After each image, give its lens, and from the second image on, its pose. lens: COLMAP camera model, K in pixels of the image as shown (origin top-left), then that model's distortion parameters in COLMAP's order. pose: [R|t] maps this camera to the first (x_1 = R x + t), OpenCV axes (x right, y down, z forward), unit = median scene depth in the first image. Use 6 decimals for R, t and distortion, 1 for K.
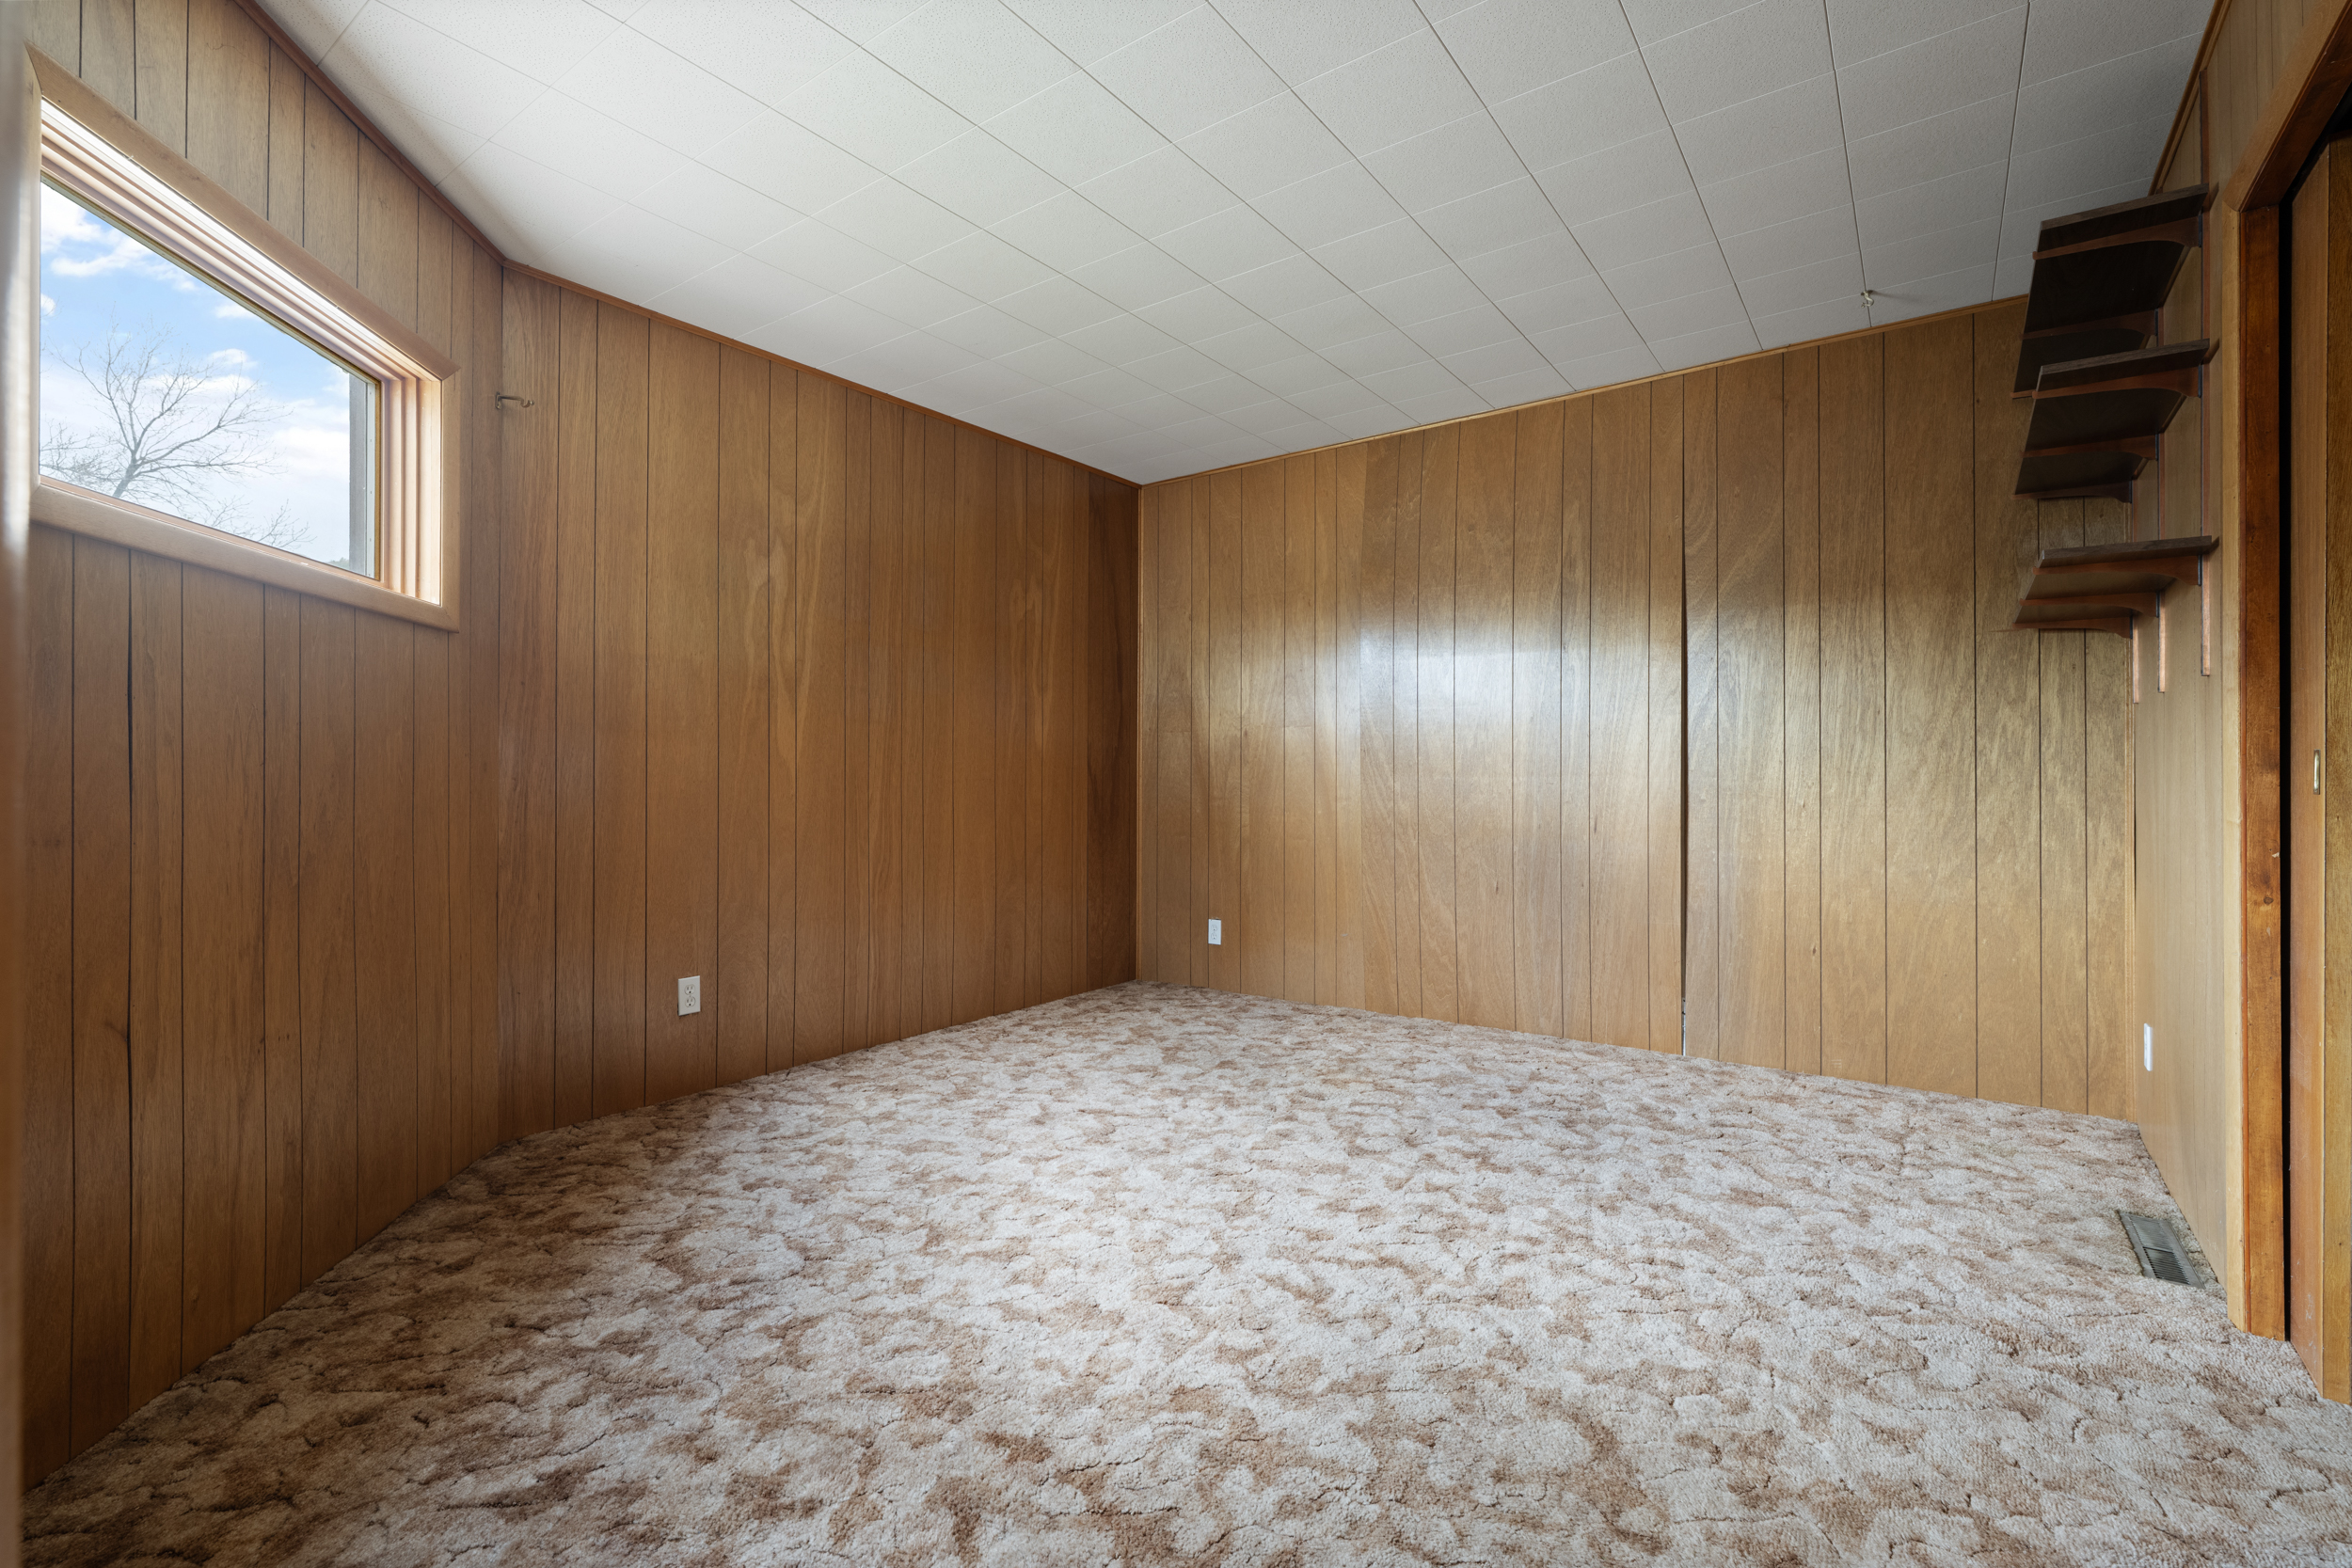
lens RADIAL K [[1035.5, 0, 1179.2], [0, 1035.5, 774.7], [0, 0, 1]] dist [-0.000737, 0.000185]
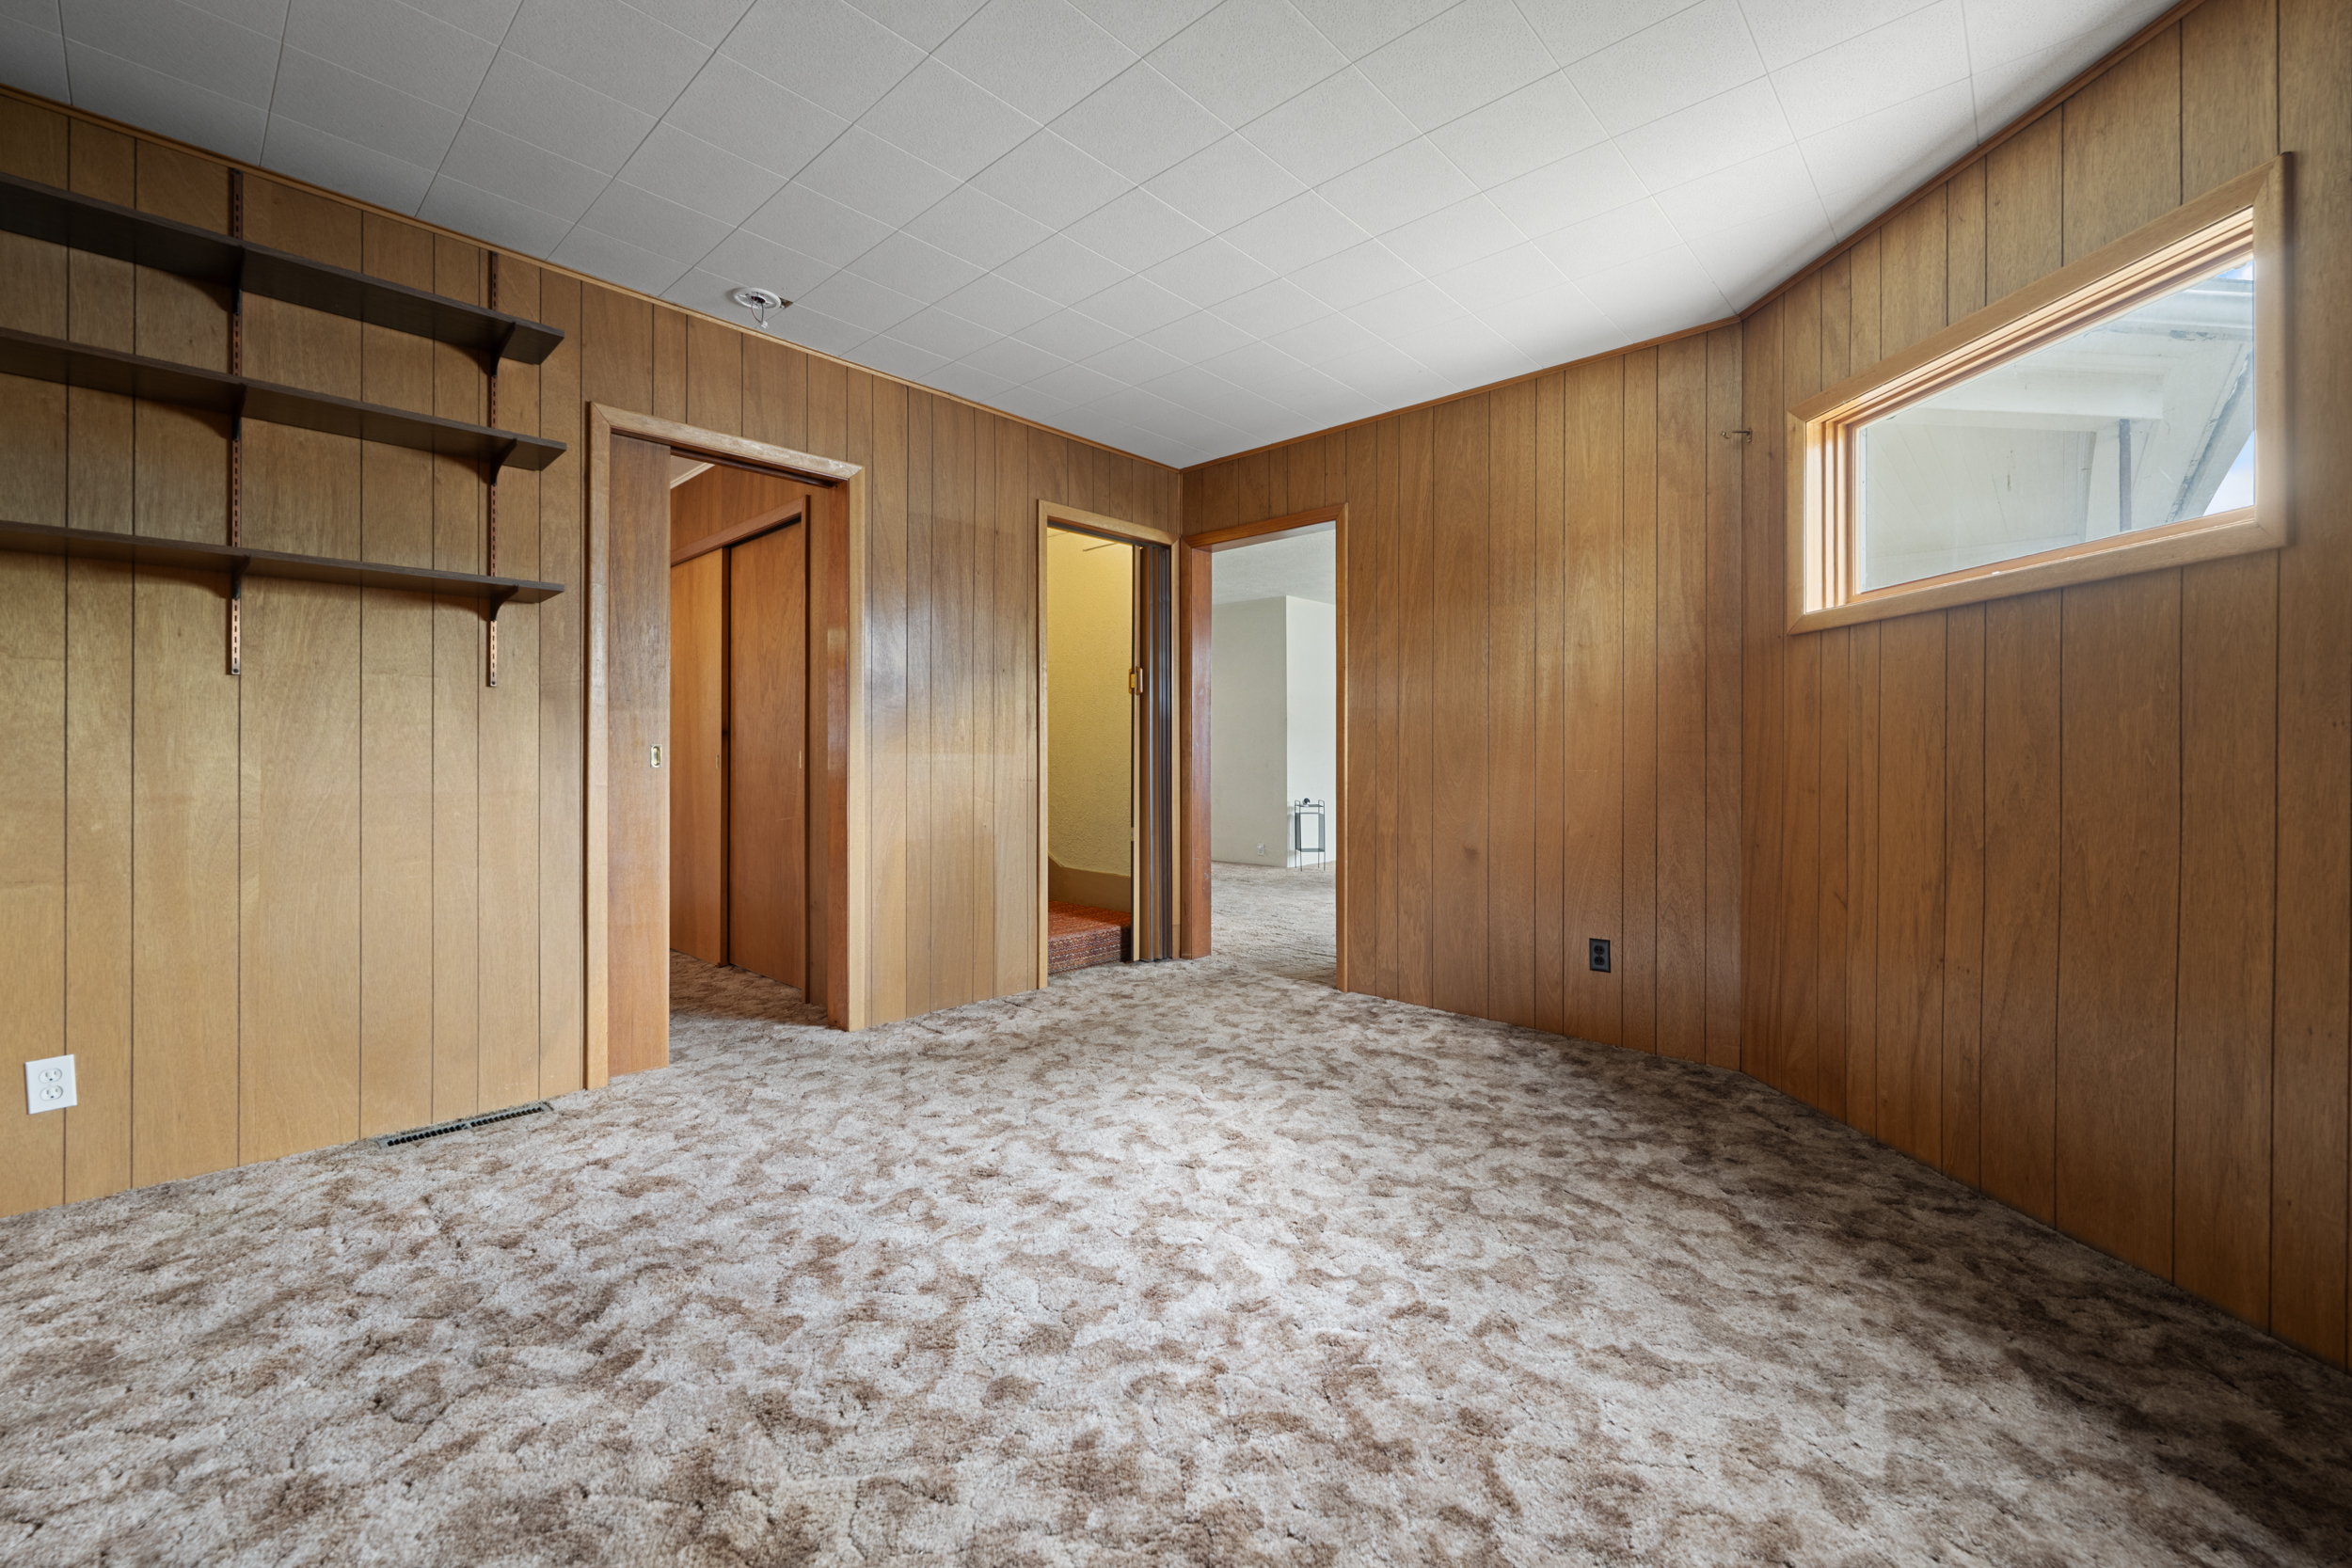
lens RADIAL K [[938.5, 0, 1163.3], [0, 938.5, 772.6], [0, 0, 1]] dist [-0.002556, -0.000150]
pose [[-0.992793, -0.001492, 0.119831, -0.052449], [0.000254, 0.999894, 0.014553, 0.003046], [-0.119840, 0.014478, -0.992688, 2.187665]]
